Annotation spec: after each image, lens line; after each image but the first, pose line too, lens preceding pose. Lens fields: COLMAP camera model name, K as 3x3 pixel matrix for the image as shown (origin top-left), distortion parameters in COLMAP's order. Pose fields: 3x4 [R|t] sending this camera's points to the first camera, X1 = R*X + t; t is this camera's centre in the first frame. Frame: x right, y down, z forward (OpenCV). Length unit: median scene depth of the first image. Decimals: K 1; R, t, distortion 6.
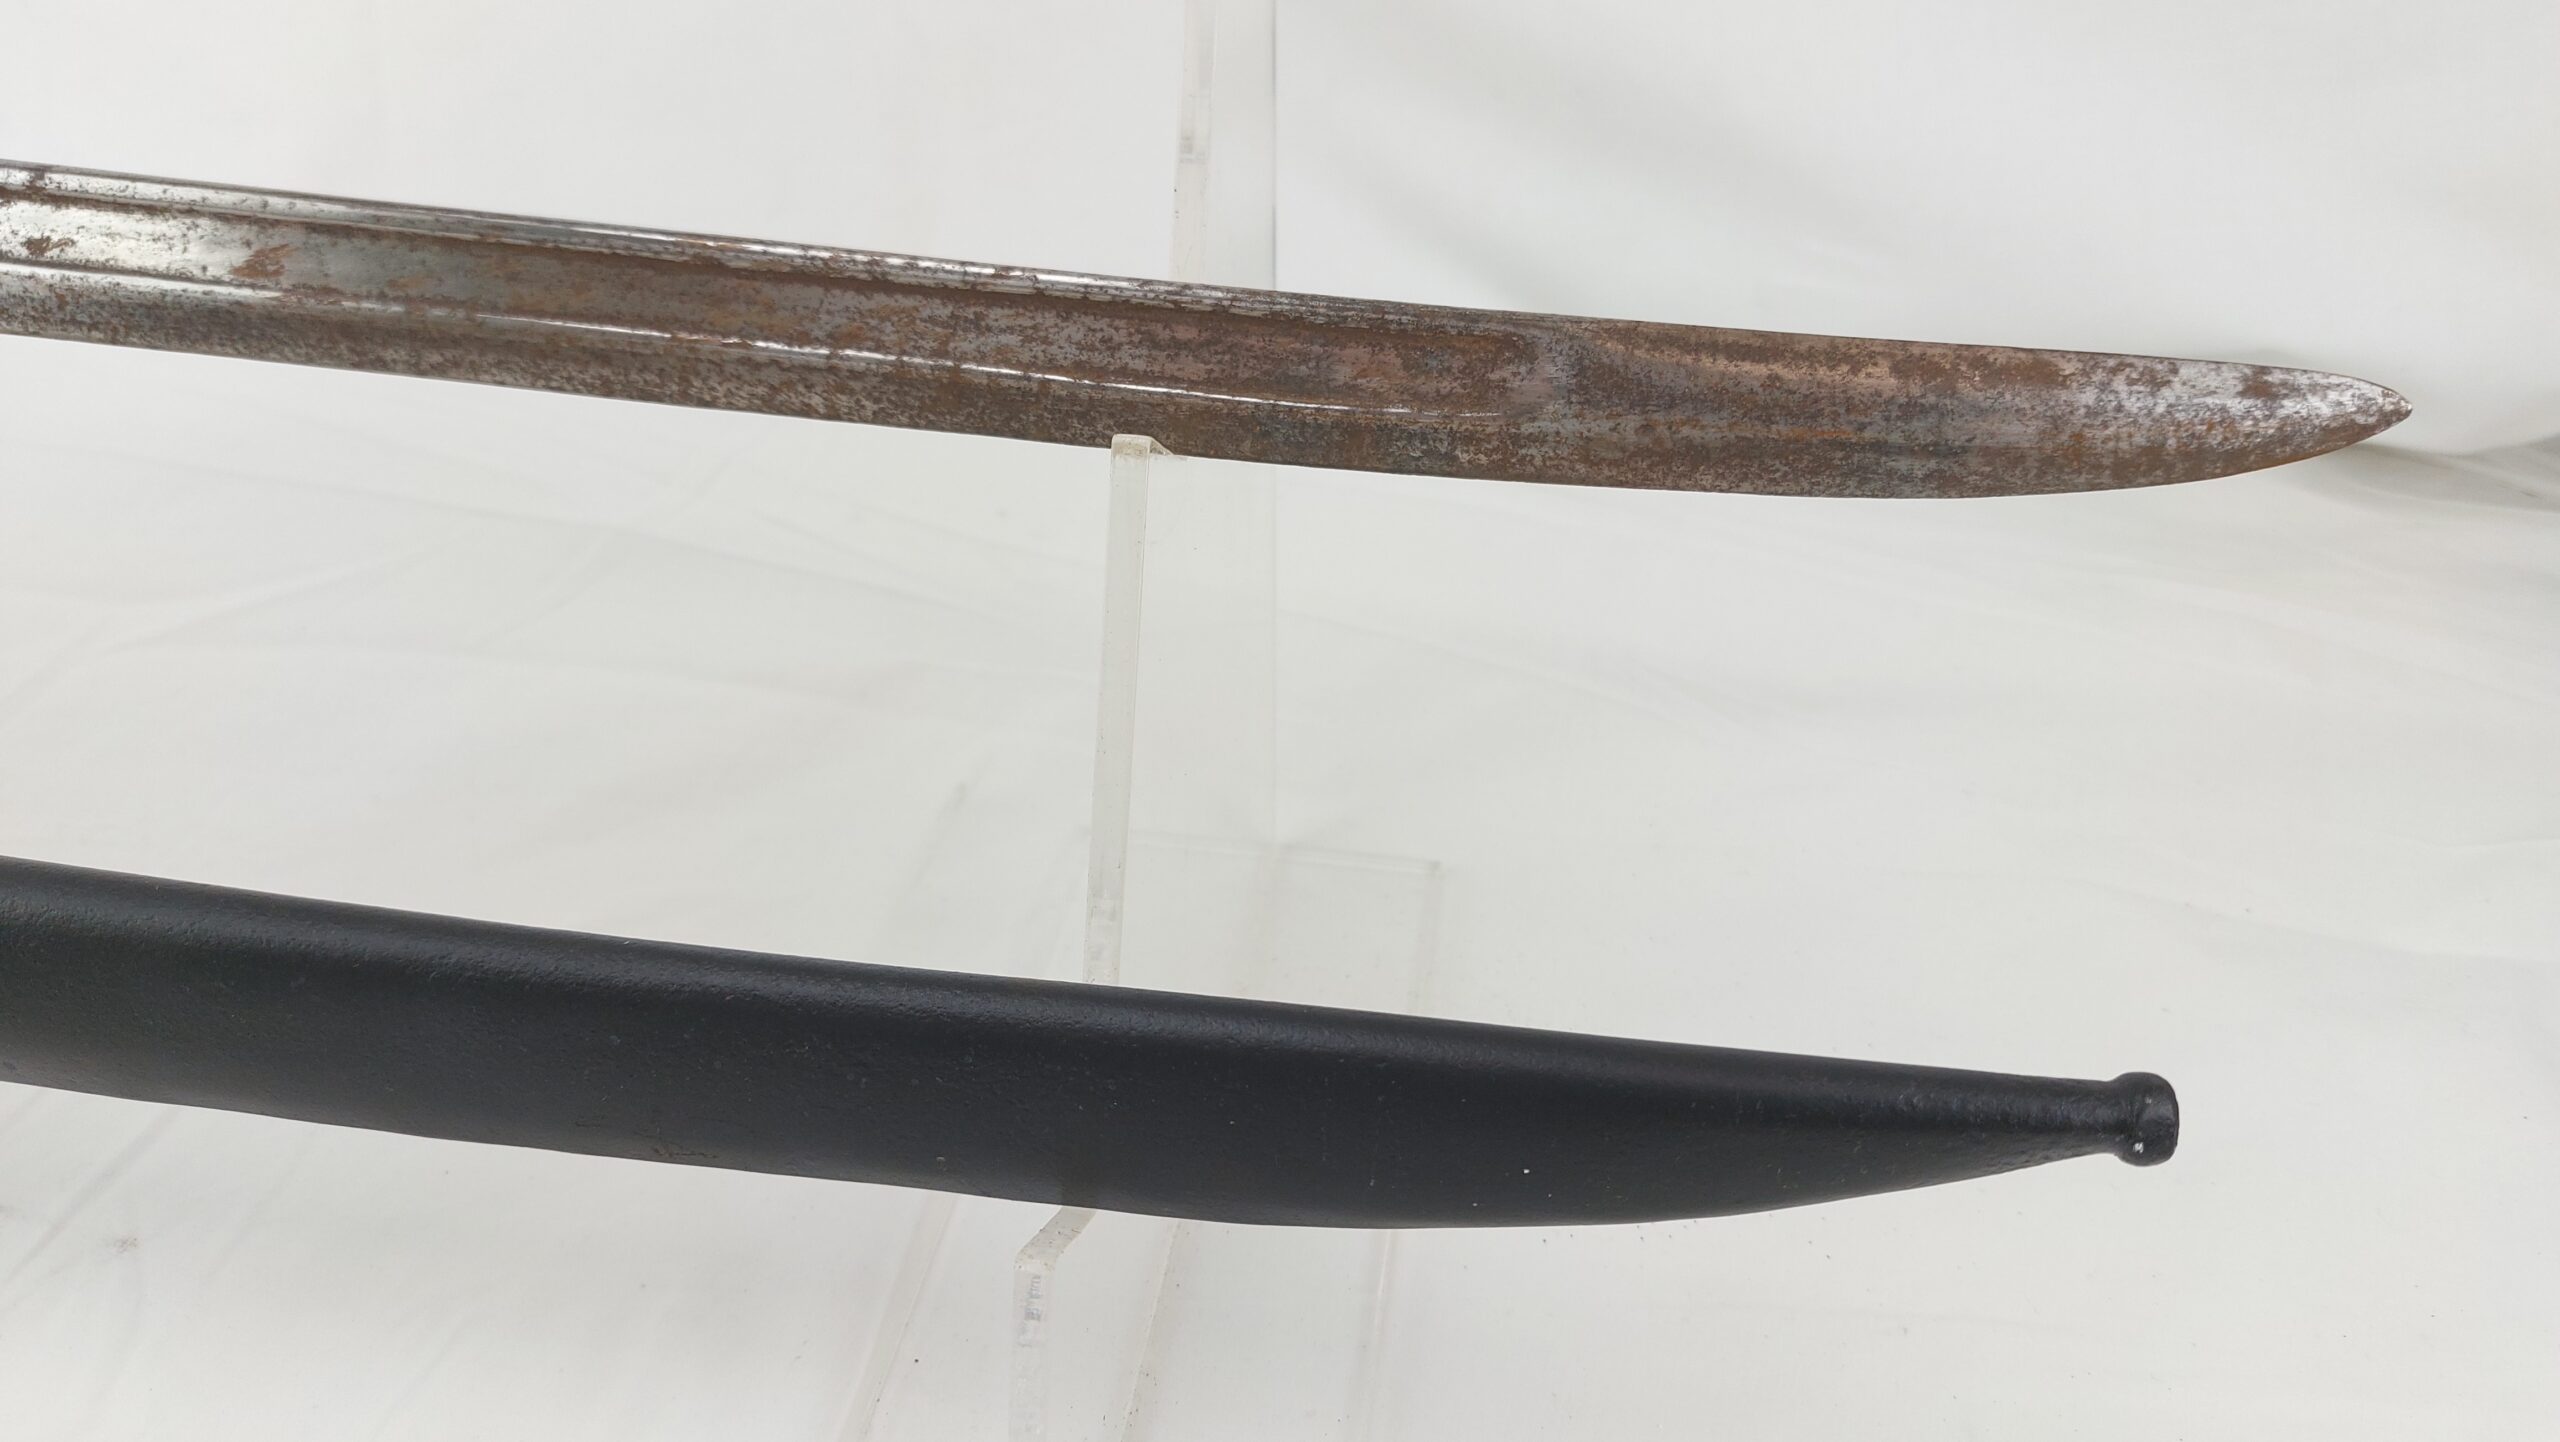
lens RADIAL K [[1781.9, 0, 1280.0], [0, 1781.9, 721.0], [0, 0, 1]] dist [0.032264, -0.073707]
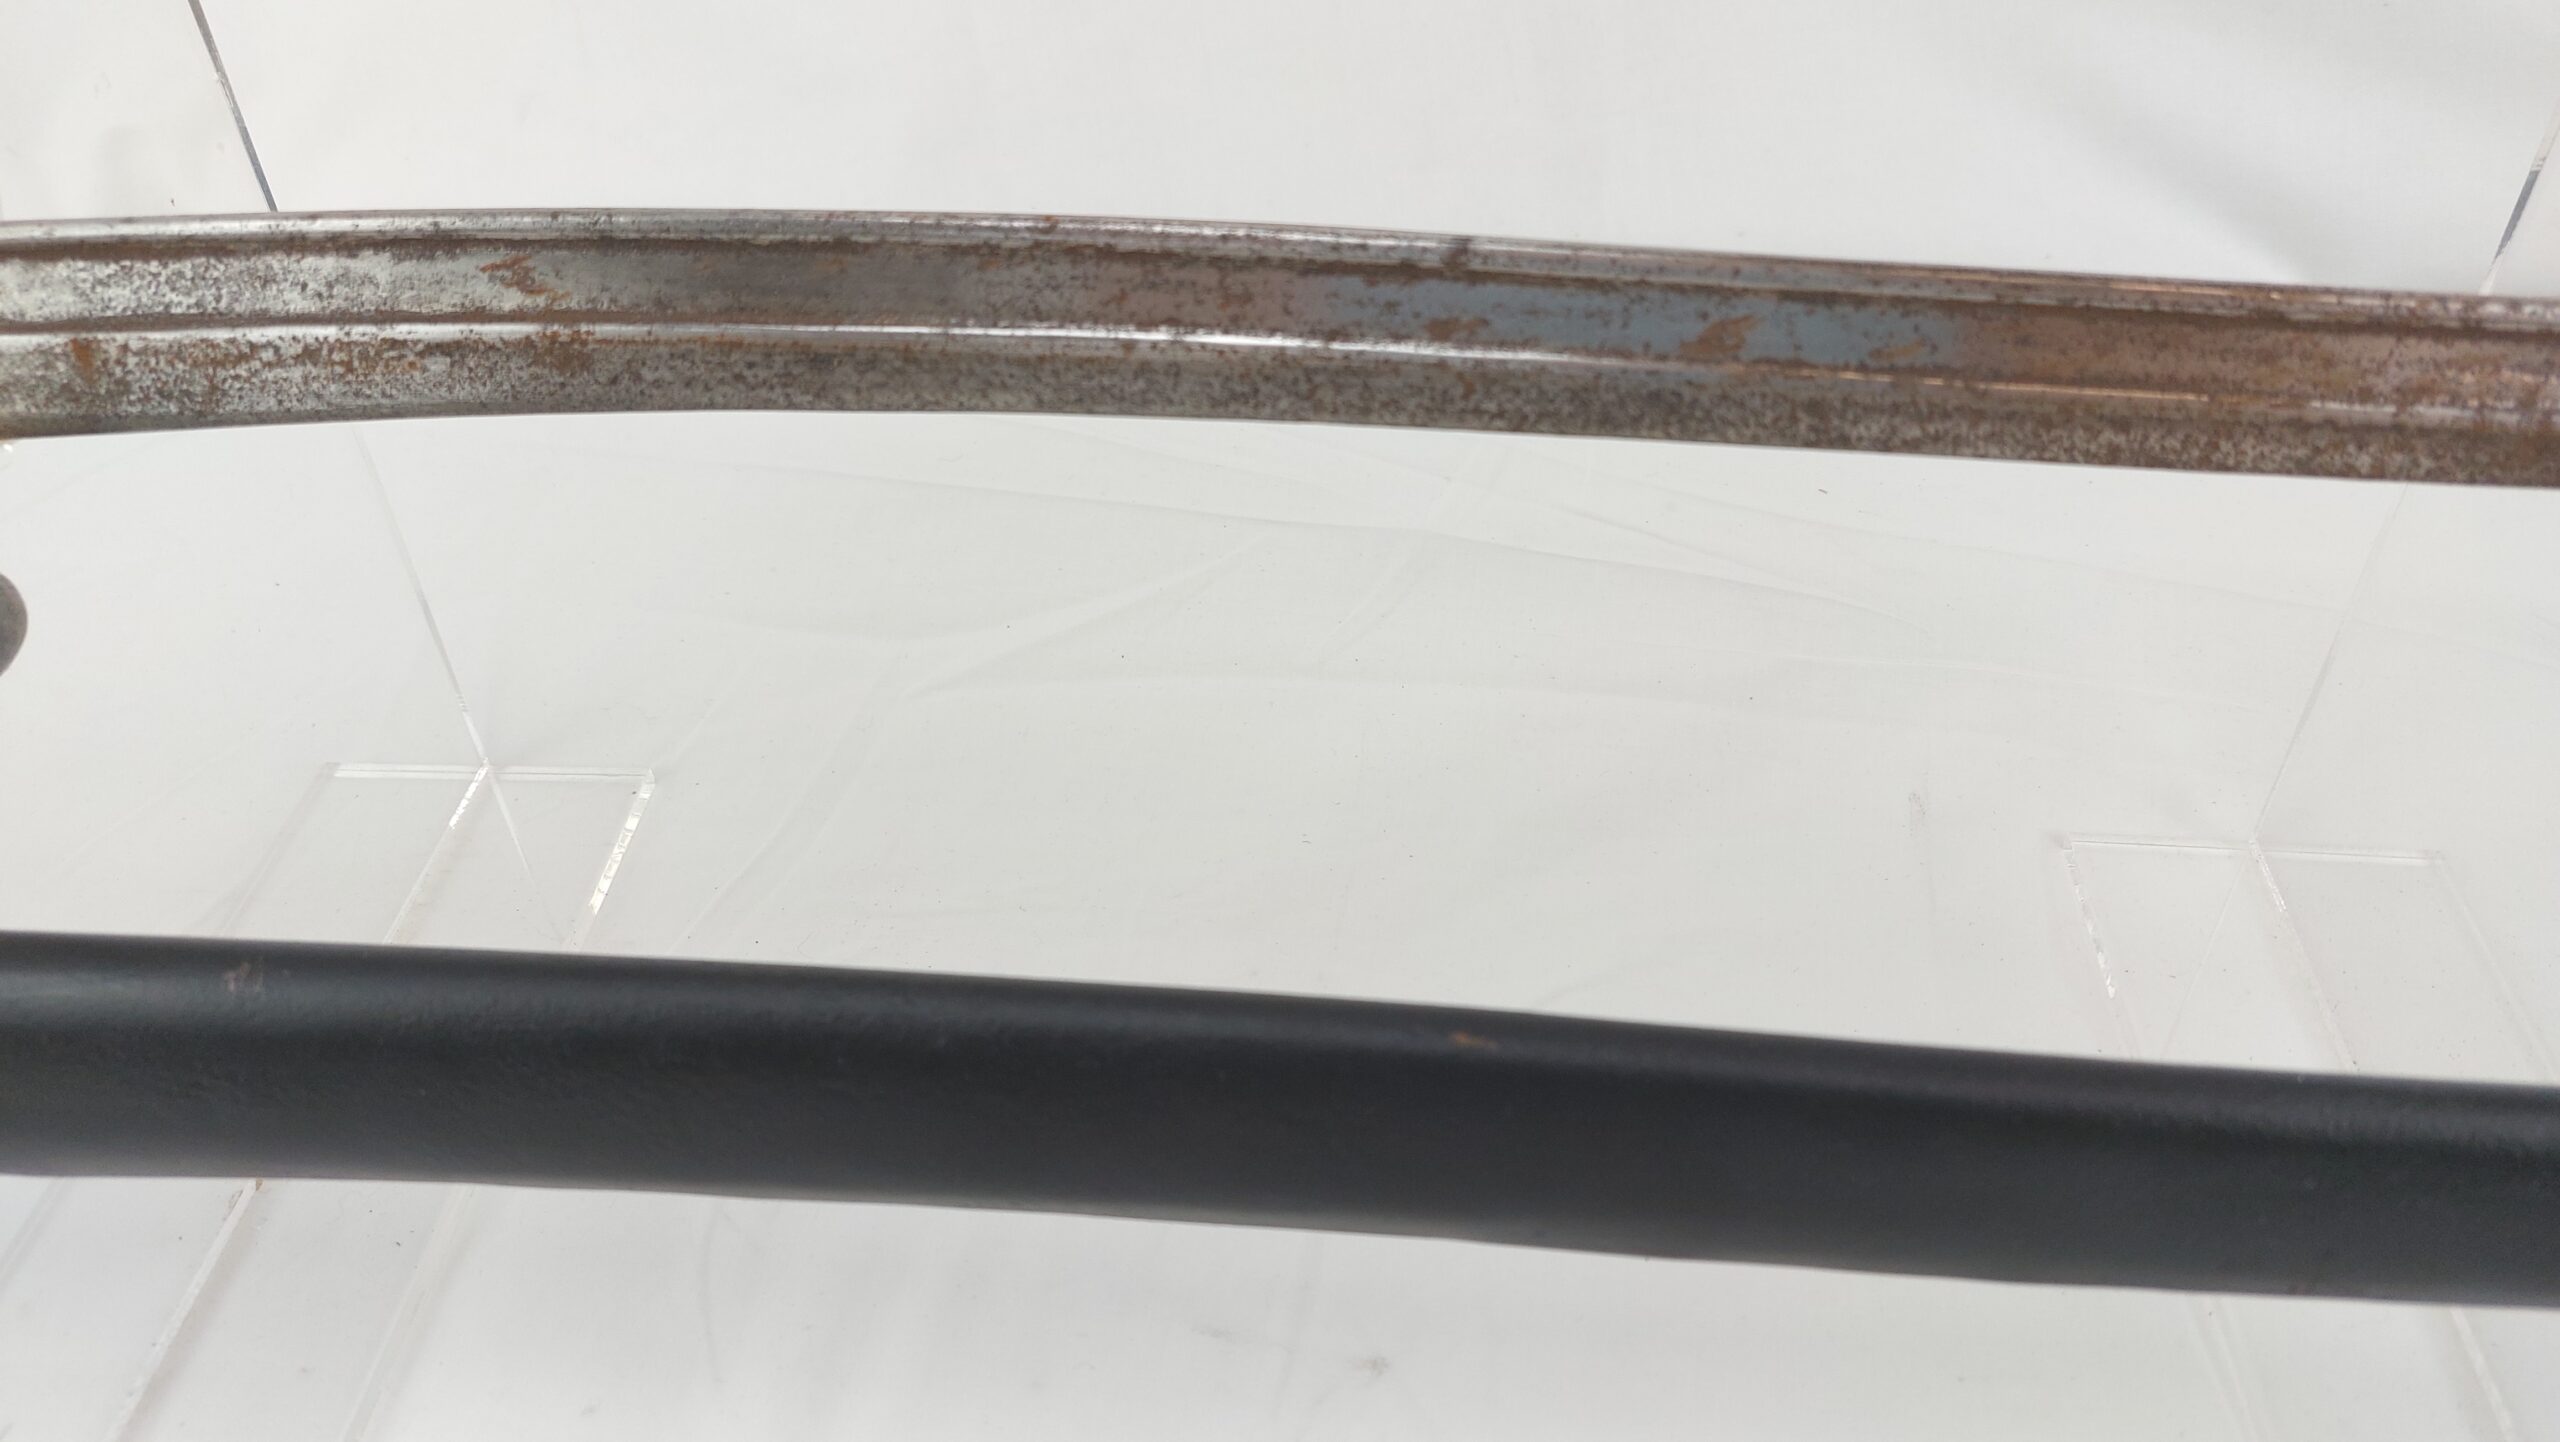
lens RADIAL K [[1781.9, 0, 1280.0], [0, 1781.9, 721.0], [0, 0, 1]] dist [0.032264, -0.073707]
pose [[0.998369, -0.055336, 0.014073, -0.844883], [0.054784, 0.997813, 0.036993, -0.112306], [-0.016089, -0.036162, 0.999216, 0.095656]]
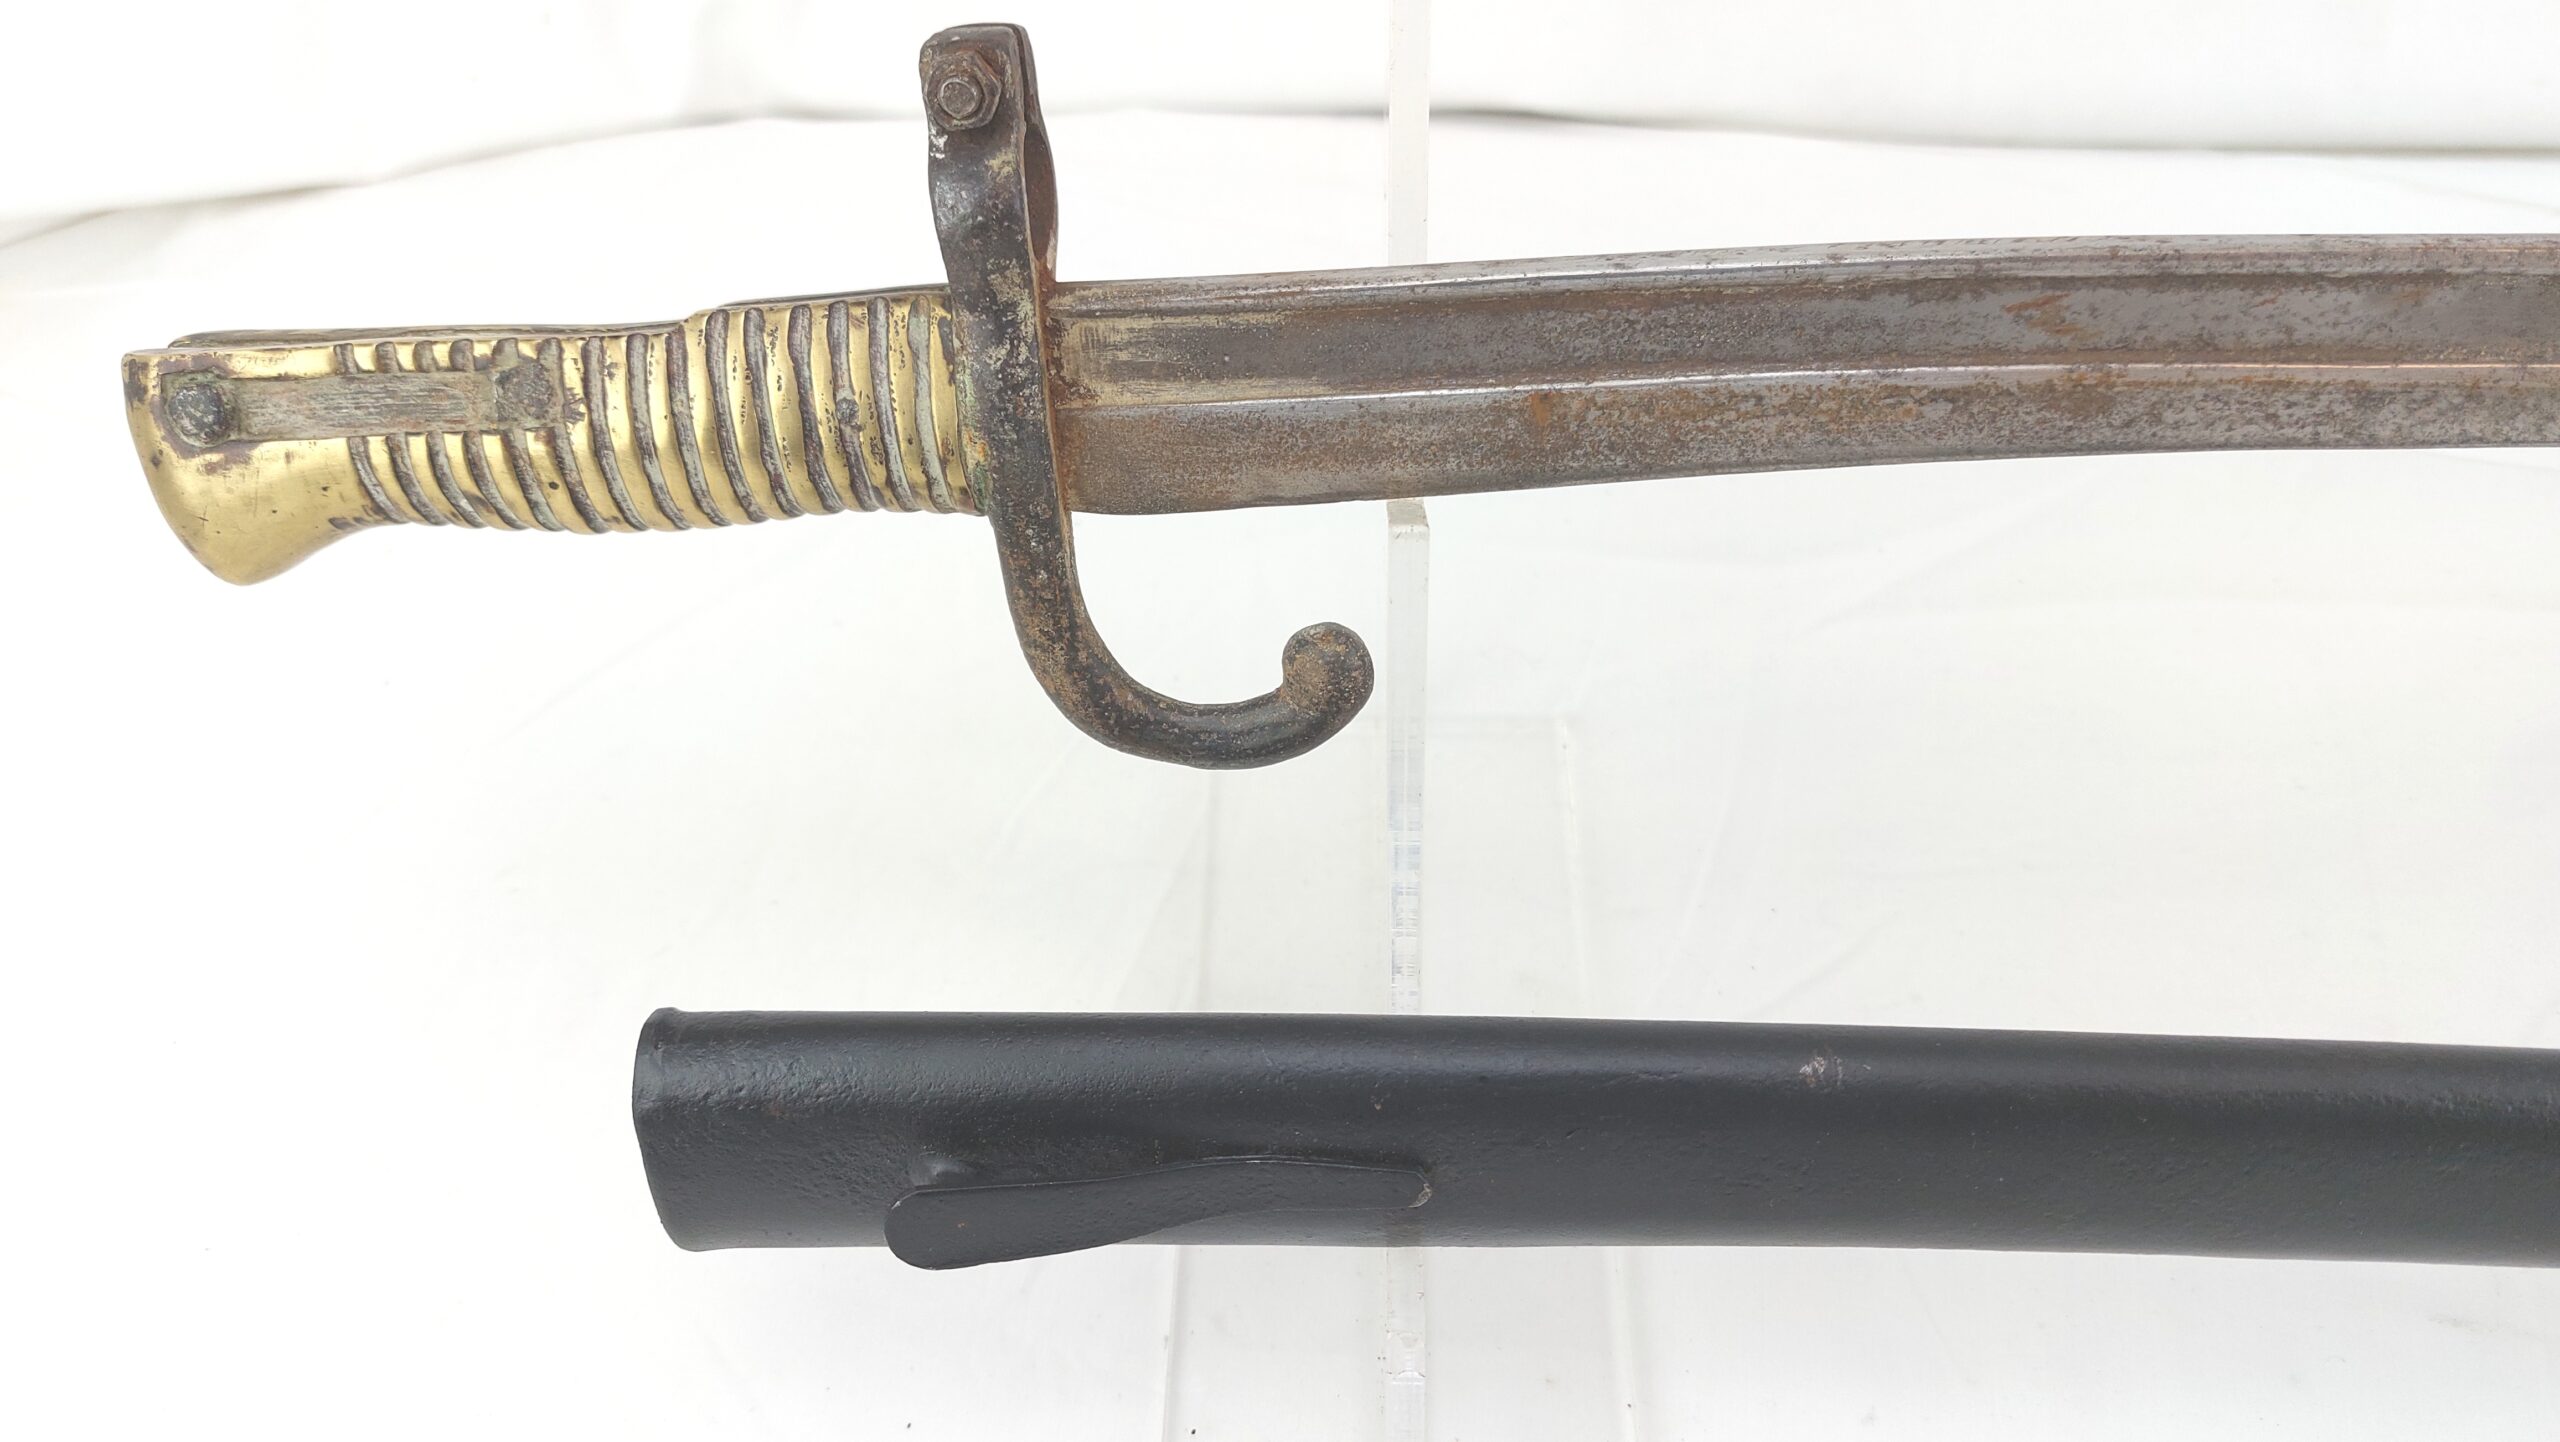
lens RADIAL K [[1781.9, 0, 1280.0], [0, 1781.9, 721.0], [0, 0, 1]] dist [0.032264, -0.073707]
pose [[0.996353, -0.082714, -0.020975, -1.635538], [0.085043, 0.982728, 0.164356, -0.326486], [0.007018, -0.165540, 0.986178, 0.161748]]
